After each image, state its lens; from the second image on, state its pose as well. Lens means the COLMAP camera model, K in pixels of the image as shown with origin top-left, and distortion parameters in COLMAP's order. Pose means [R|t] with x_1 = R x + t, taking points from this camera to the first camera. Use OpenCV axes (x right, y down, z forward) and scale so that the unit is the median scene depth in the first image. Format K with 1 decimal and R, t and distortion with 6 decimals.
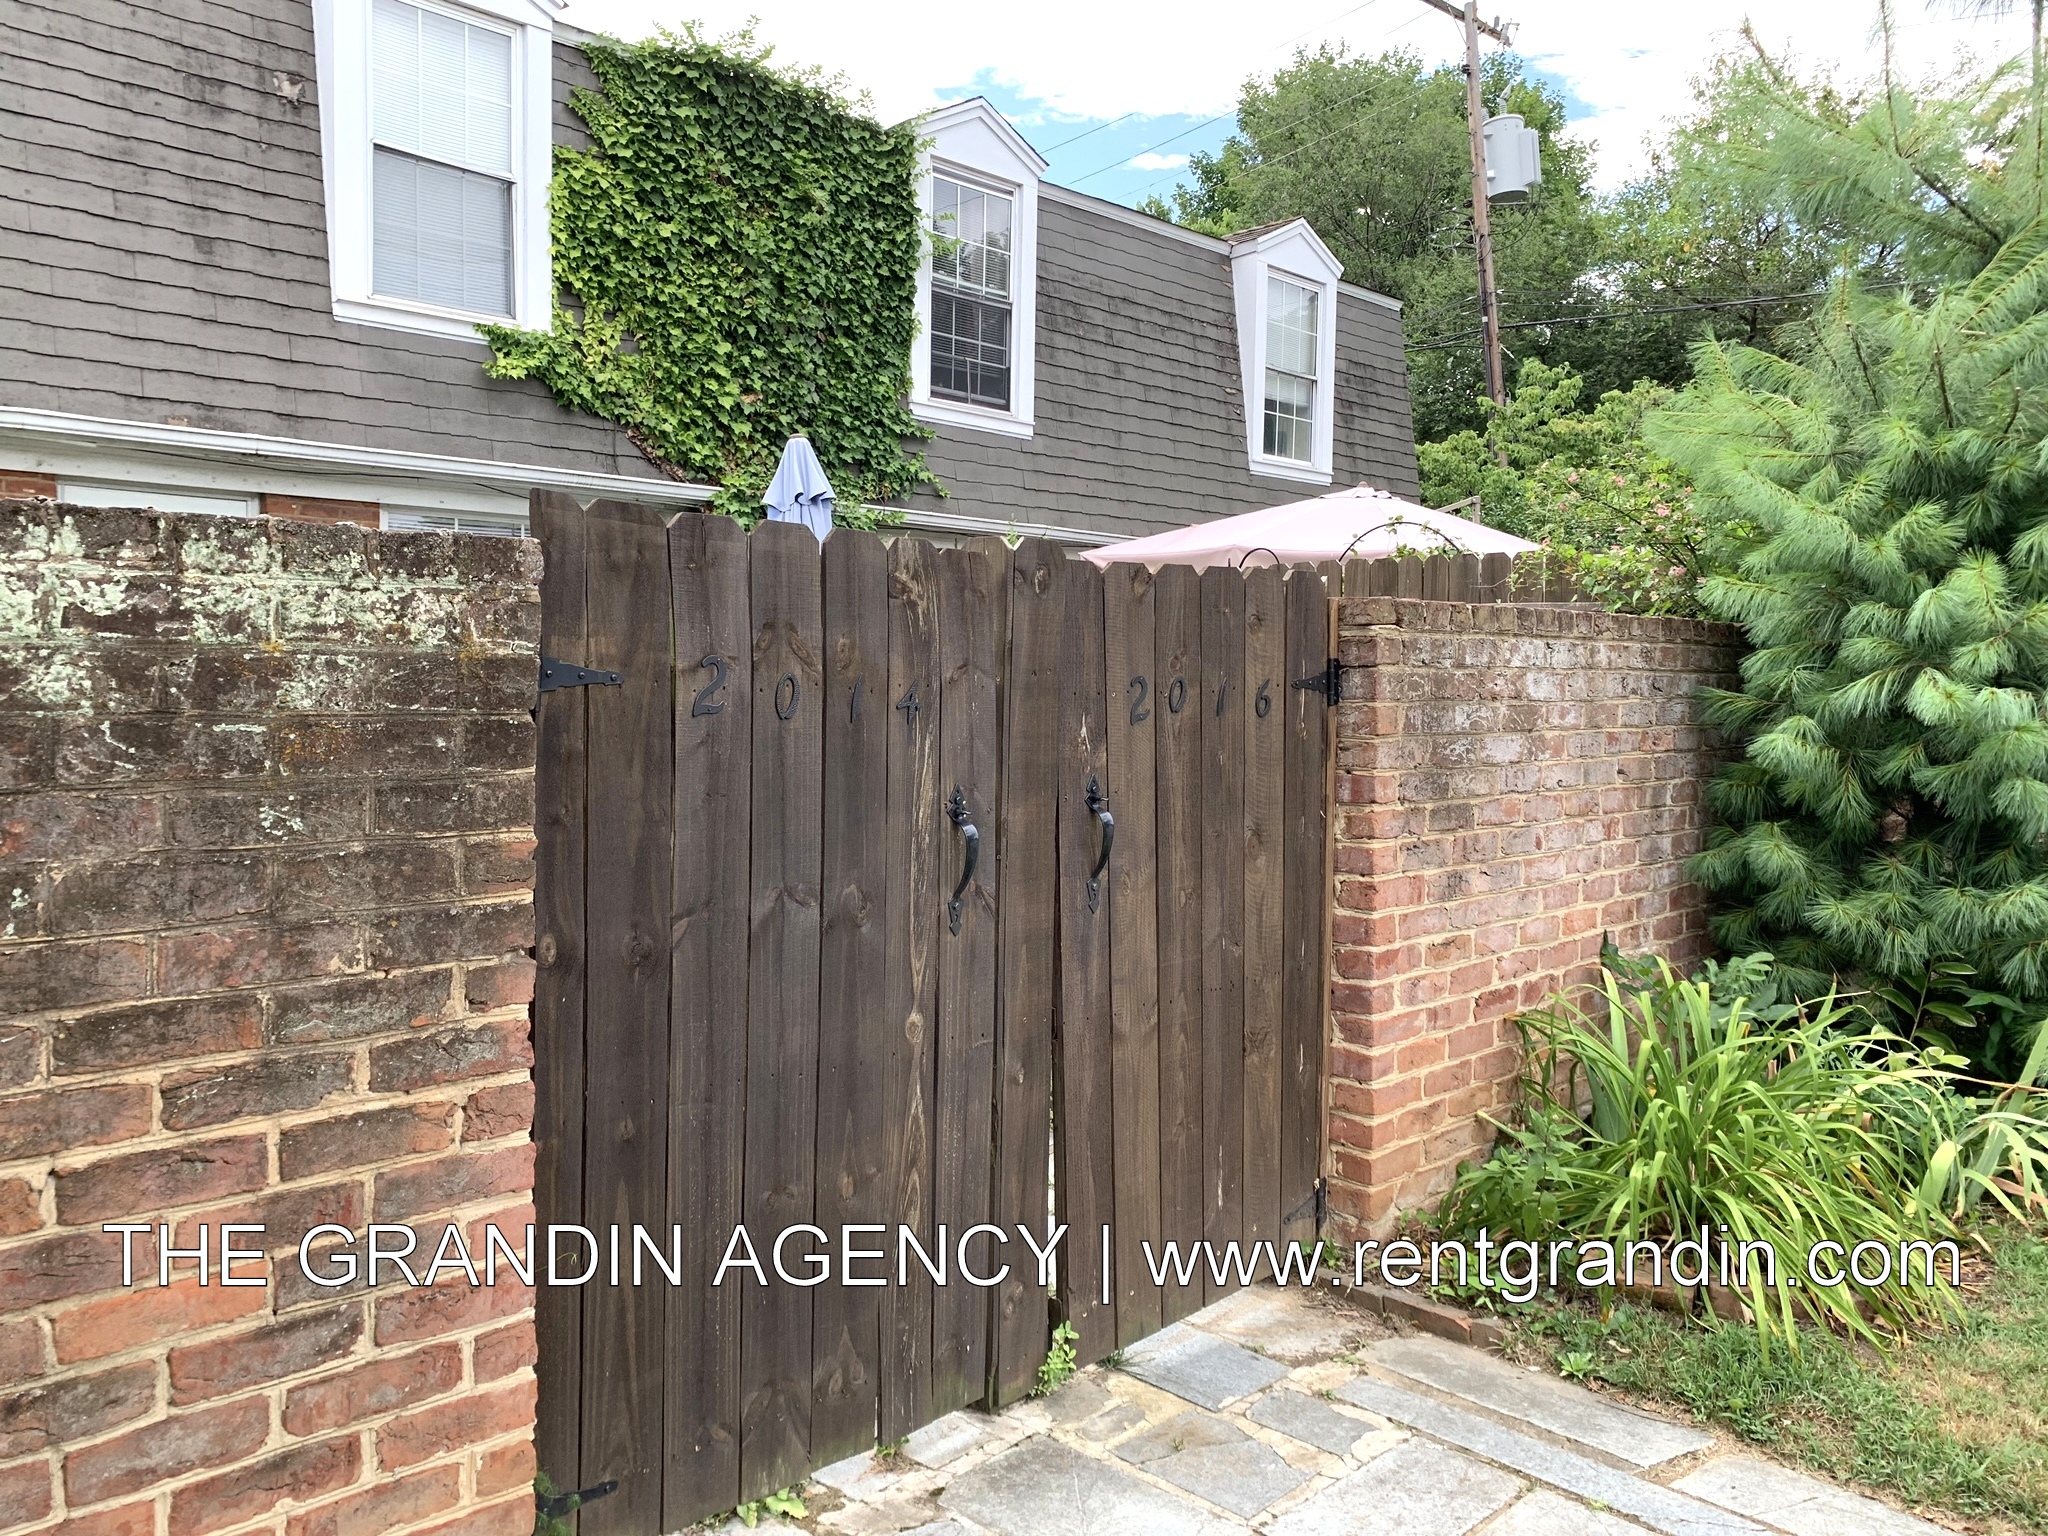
lens RADIAL K [[1576.6, 0, 1004.6], [0, 1576.6, 760.9], [0, 0, 1]] dist [0.003317, 0.007483]
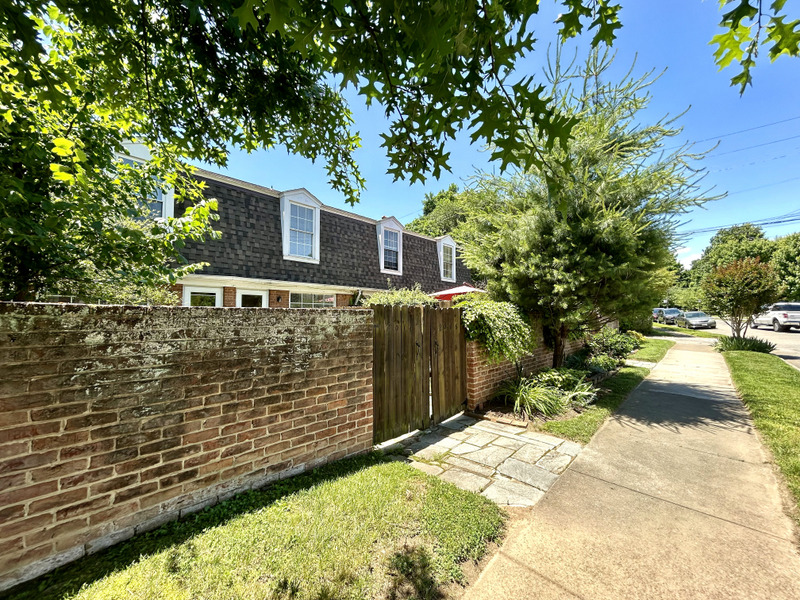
lens RADIAL K [[325.4, 0, 399.1], [0, 325.4, 301.4], [0, 0, 1]] dist [0.003185, -0.000185]
pose [[0.999165, -0.012657, 0.038846, -0.240939], [0.016485, 0.994865, -0.099855, -0.014733], [-0.037383, 0.100412, 0.994243, -0.716091]]
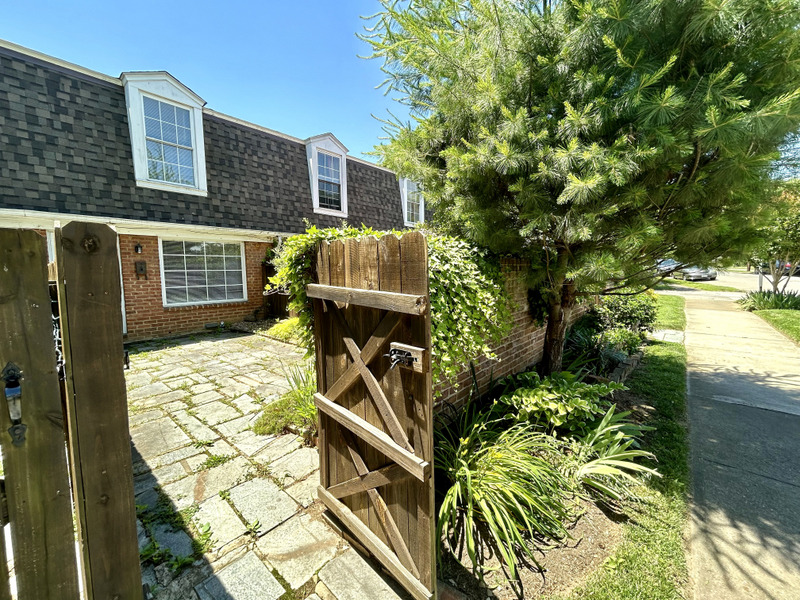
lens RADIAL K [[325.4, 0, 398.1], [0, 325.4, 299.6], [0, 0, 1]] dist [0.003185, -0.000185]
pose [[0.997226, -0.035667, 0.065328, 0.540125], [0.033739, 0.998969, 0.030379, -0.072349], [-0.066344, -0.028091, 0.997401, 0.855133]]
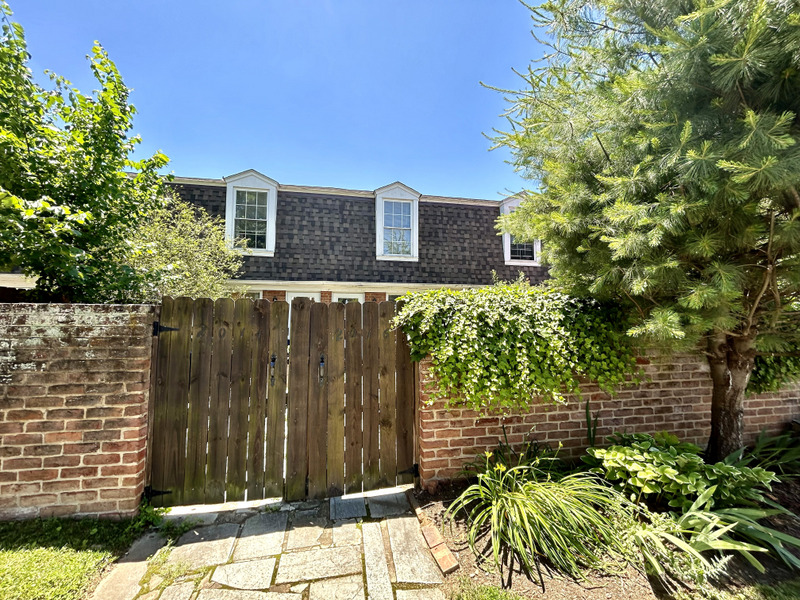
lens RADIAL K [[325.4, 0, 397.8], [0, 325.4, 300.5], [0, 0, 1]] dist [0.003185, -0.000185]
pose [[0.829111, -0.046472, -0.557149, 1.123289], [-0.021989, 0.993058, -0.115554, -0.045450], [0.558652, 0.108059, 0.822333, 0.579536]]
